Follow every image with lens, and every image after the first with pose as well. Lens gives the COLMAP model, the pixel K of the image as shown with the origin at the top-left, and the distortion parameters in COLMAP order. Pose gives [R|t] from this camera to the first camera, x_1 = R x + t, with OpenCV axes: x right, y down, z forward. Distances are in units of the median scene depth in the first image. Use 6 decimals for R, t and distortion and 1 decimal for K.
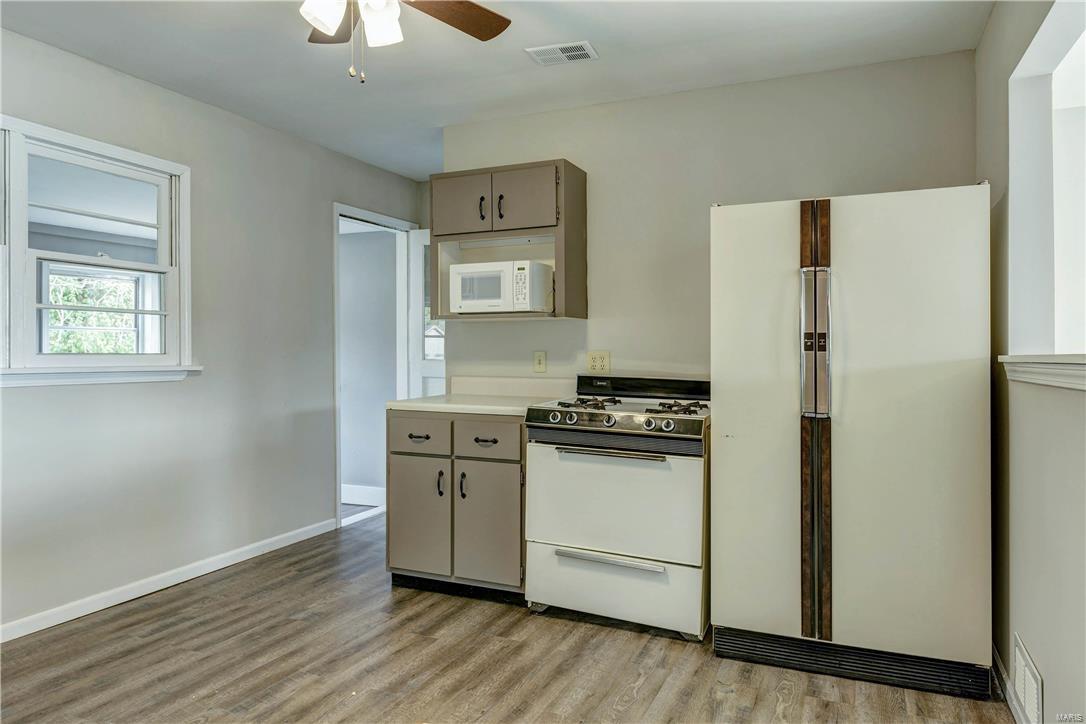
lens RADIAL K [[707.3, 0, 555.0], [0, 707.3, 357.9], [0, 0, 1]] dist [0.003895, -0.000615]
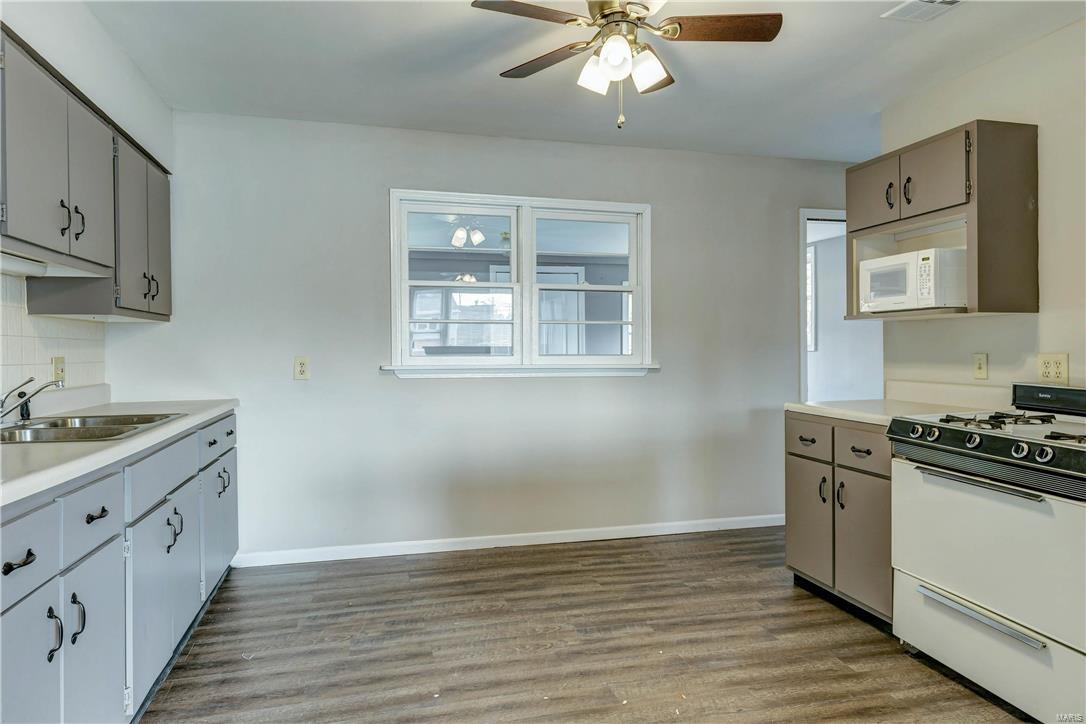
lens RADIAL K [[681.5, 0, 543.0], [0, 681.5, 362.0], [0, 0, 1]] dist [-0.002035, -0.001309]
pose [[0.623379, 0.013076, -0.781811, 0.335018], [-0.006053, 0.999911, 0.011897, -0.007027], [0.781897, -0.002684, 0.623402, 0.118683]]
